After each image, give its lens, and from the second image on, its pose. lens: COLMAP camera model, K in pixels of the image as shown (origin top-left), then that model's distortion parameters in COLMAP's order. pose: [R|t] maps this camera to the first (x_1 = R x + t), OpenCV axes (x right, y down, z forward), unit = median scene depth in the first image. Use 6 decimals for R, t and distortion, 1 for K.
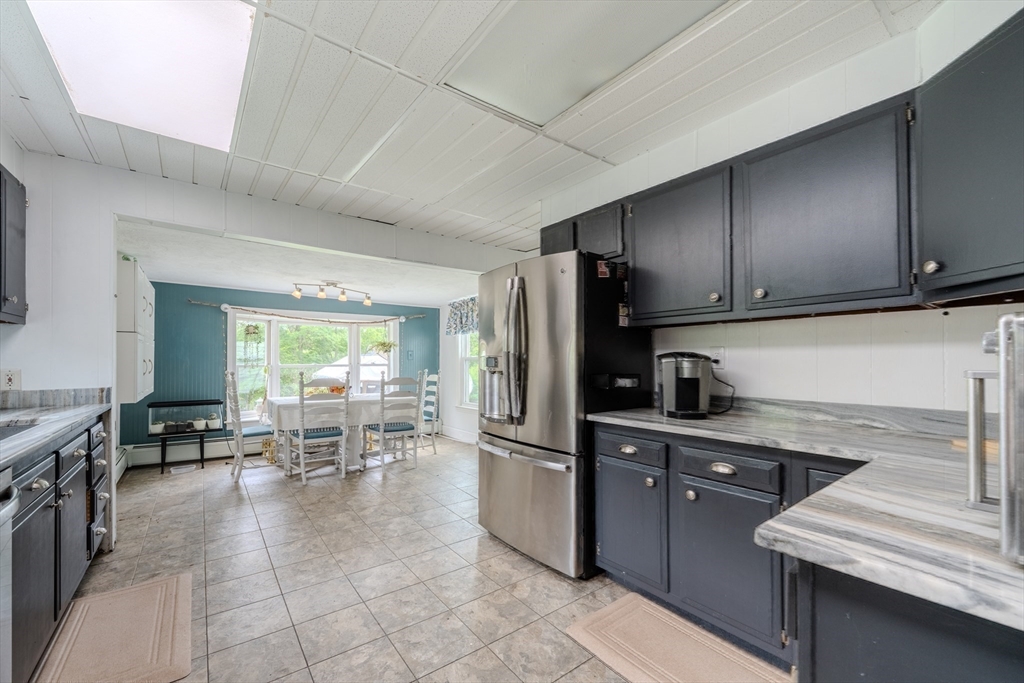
lens RADIAL K [[419.3, 0, 519.3], [0, 419.3, 350.8], [0, 0, 1]] dist [-0.000404, 0.000297]
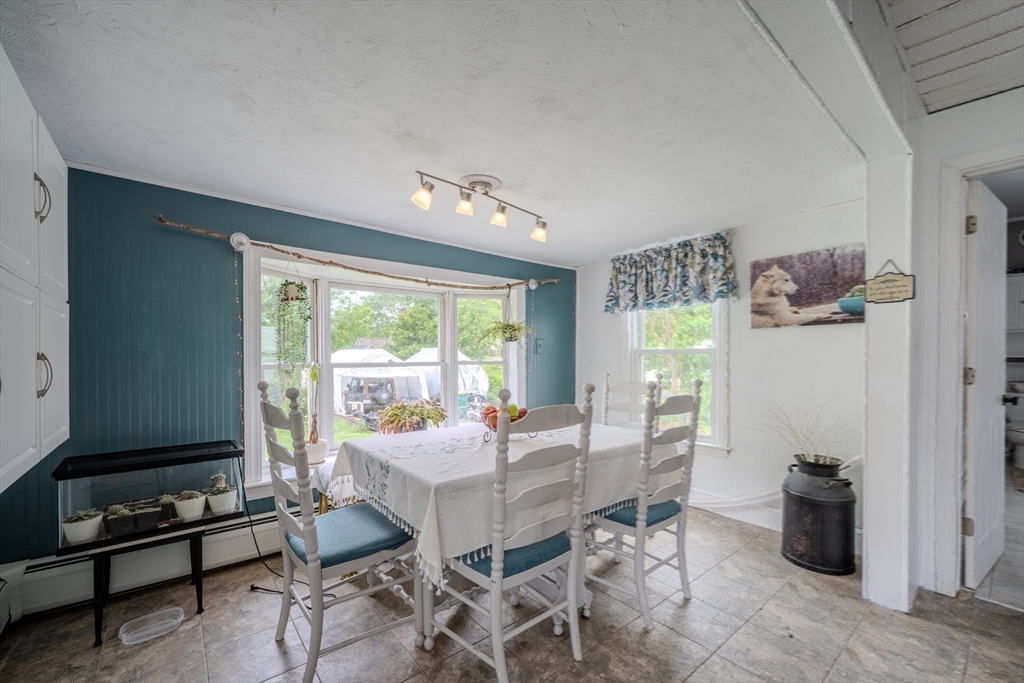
lens RADIAL K [[419.3, 0, 508.5], [0, 419.3, 352.5], [0, 0, 1]] dist [-0.000404, 0.000297]
pose [[0.999193, -0.001750, 0.040130, -0.456553], [0.001110, 0.999872, 0.015963, 0.013569], [-0.040153, -0.015906, 0.999067, 0.564456]]
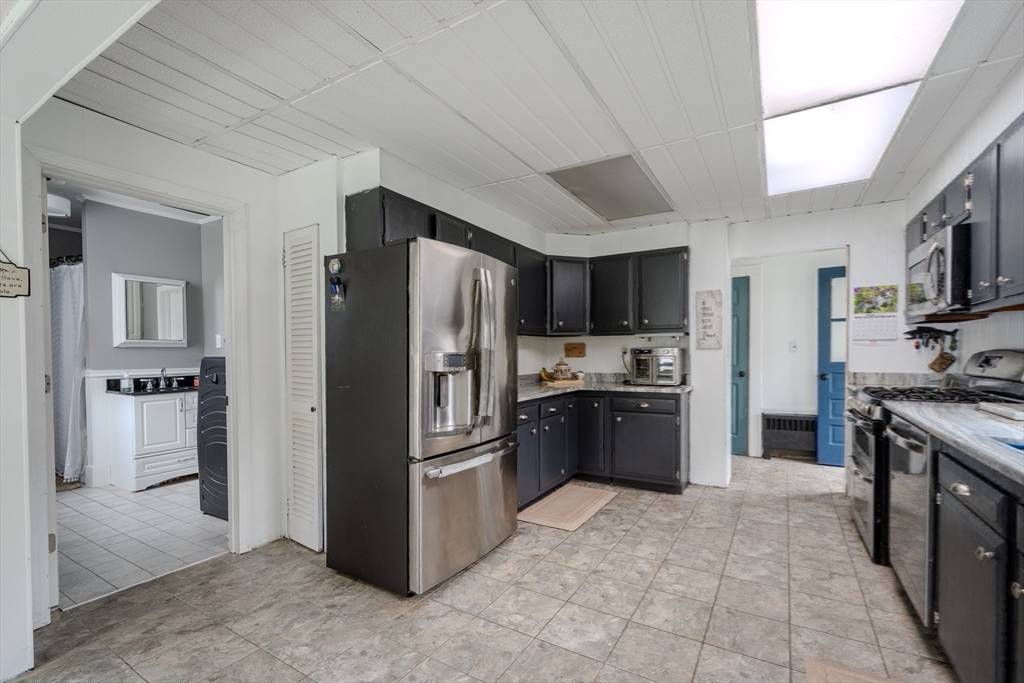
lens RADIAL K [[450.5, 0, 515.7], [0, 450.5, 349.7], [0, 0, 1]] dist [0.003776, 0.000967]
pose [[-0.370260, 0.006170, 0.928908, -0.573059], [-0.015832, 0.999791, -0.012951, 0.010283], [-0.928793, -0.019502, -0.370084, 0.766307]]
